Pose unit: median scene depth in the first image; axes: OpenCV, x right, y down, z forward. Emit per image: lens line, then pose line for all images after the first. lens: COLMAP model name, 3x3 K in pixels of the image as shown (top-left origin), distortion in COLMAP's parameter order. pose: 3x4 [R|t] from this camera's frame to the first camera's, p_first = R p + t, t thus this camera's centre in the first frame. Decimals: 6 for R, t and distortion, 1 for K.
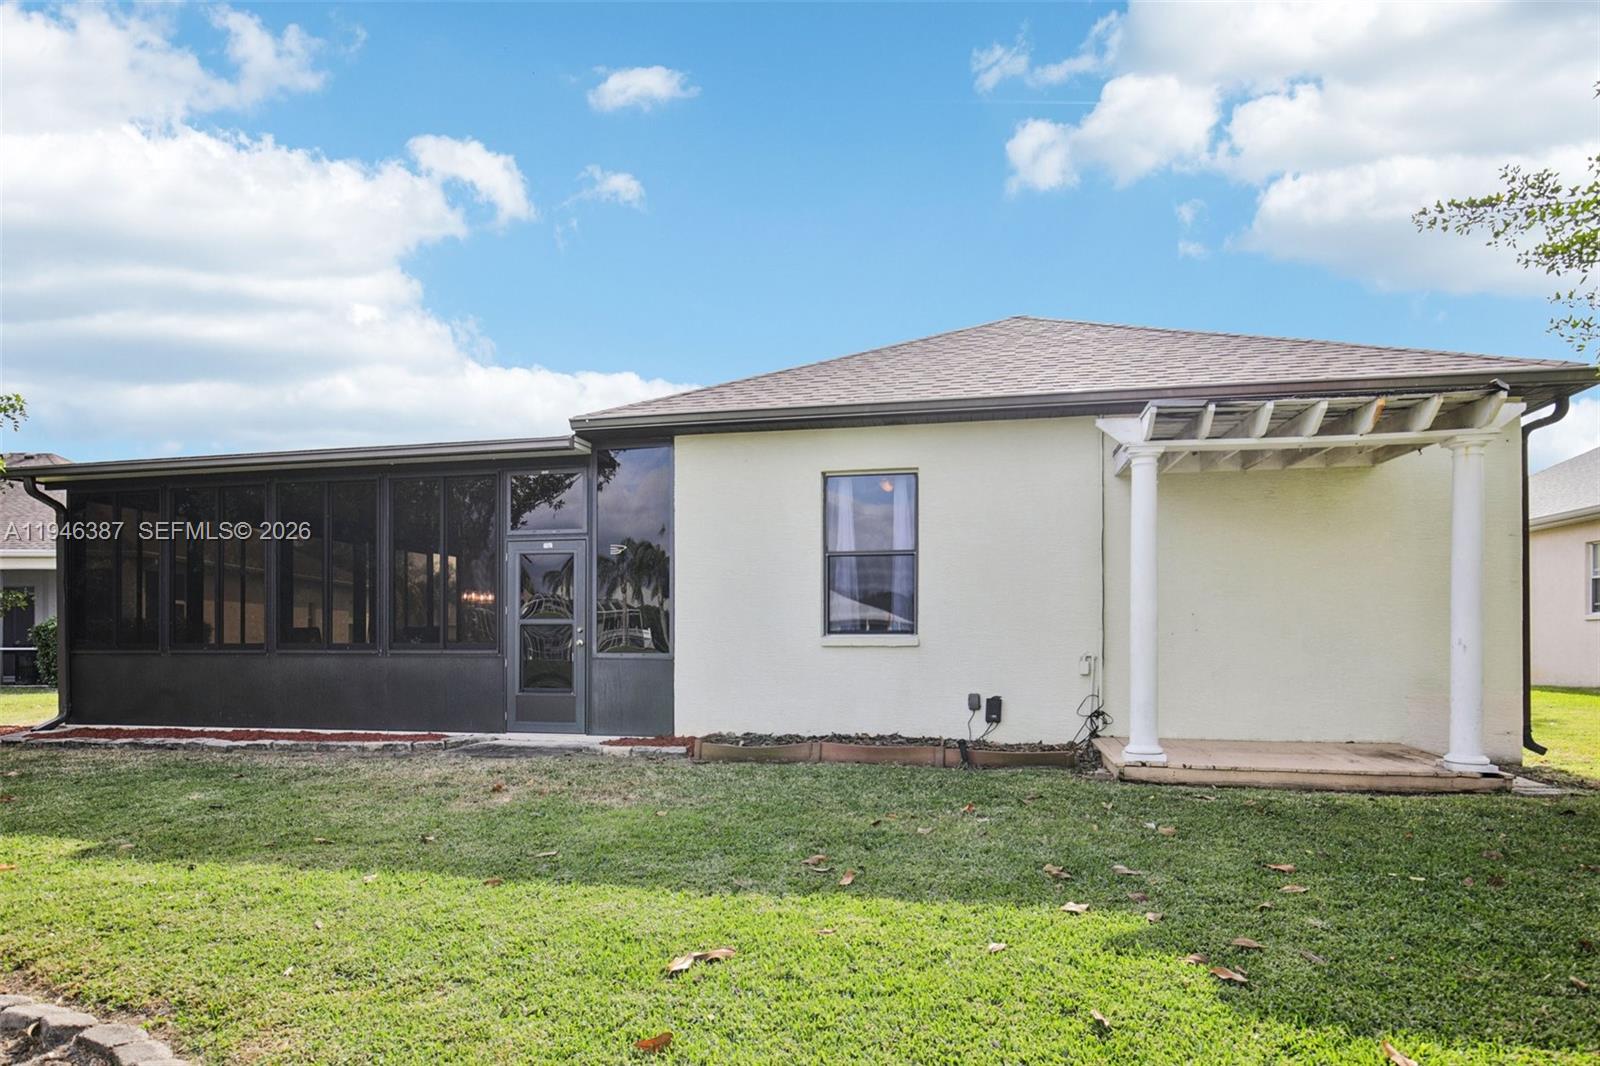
lens RADIAL K [[942.4, 0, 772.7], [0, 942.4, 642.4], [0, 0, 1]] dist [-0.016202, 0.007006]
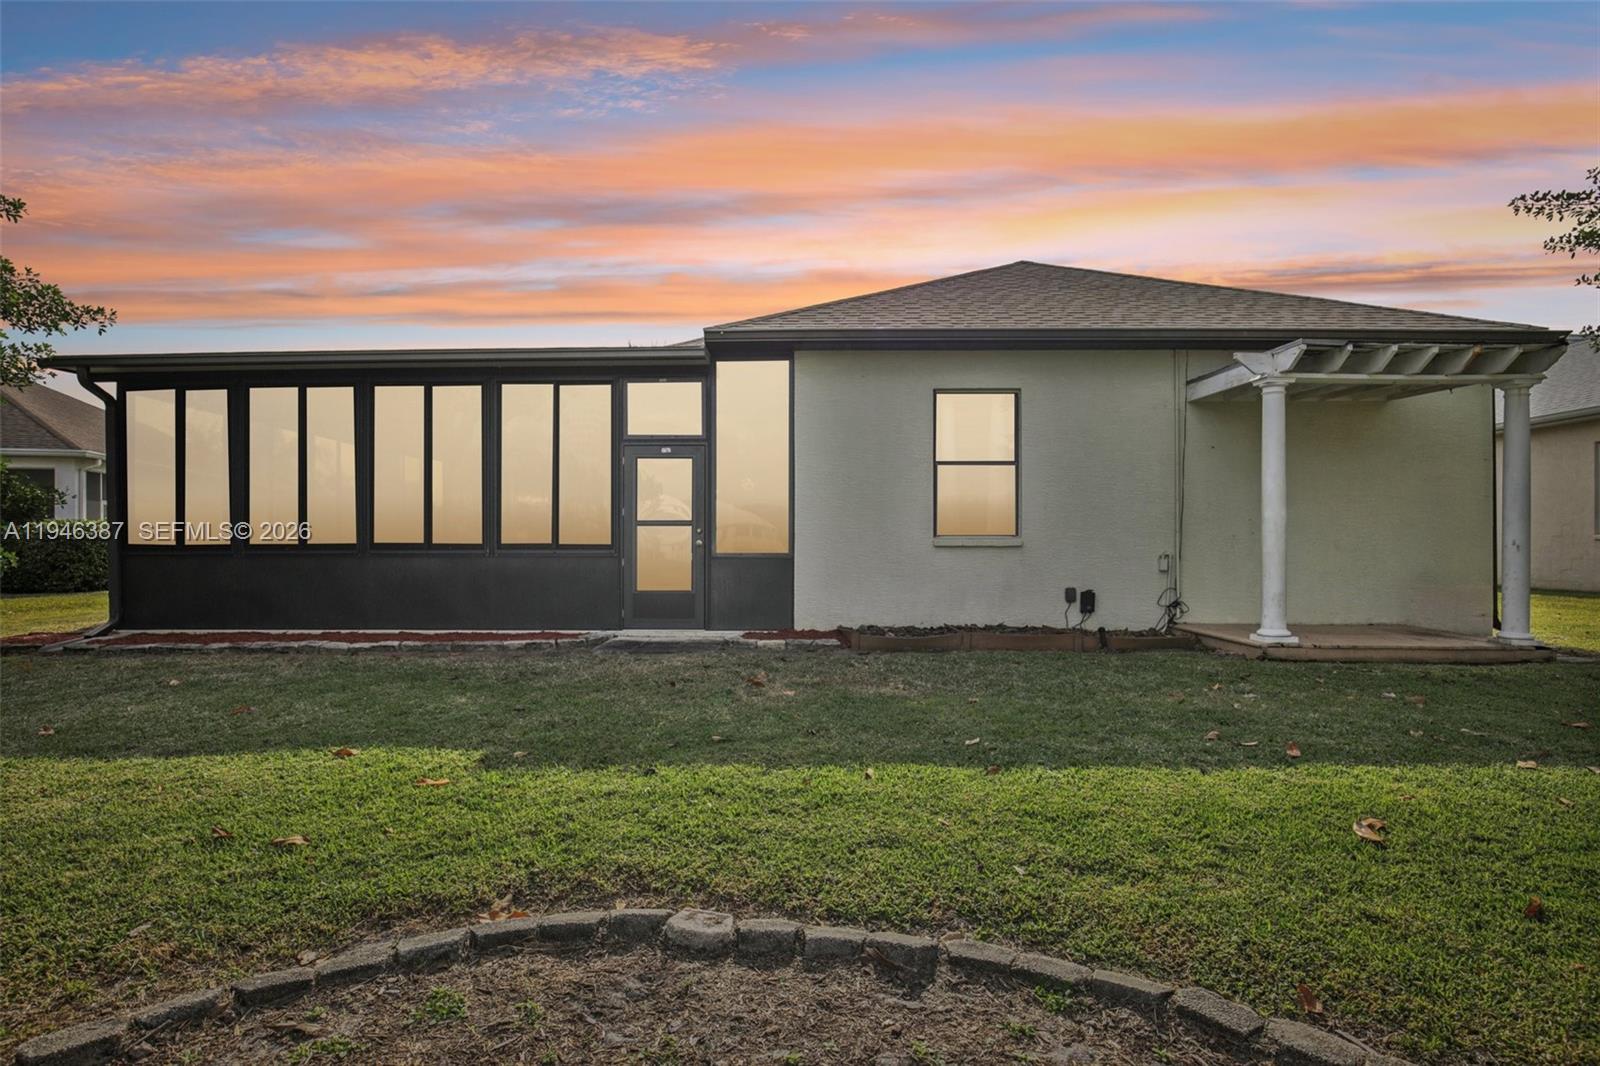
lens RADIAL K [[841.6, 0, 797.7], [0, 841.6, 549.1], [0, 0, 1]] dist [-0.022911, 0.006408]
pose [[0.982236, -0.000411, 0.187652, -0.291243], [-0.000602, 0.999986, 0.005343, 0.001945], [-0.187651, -0.005361, 0.982221, 0.056067]]
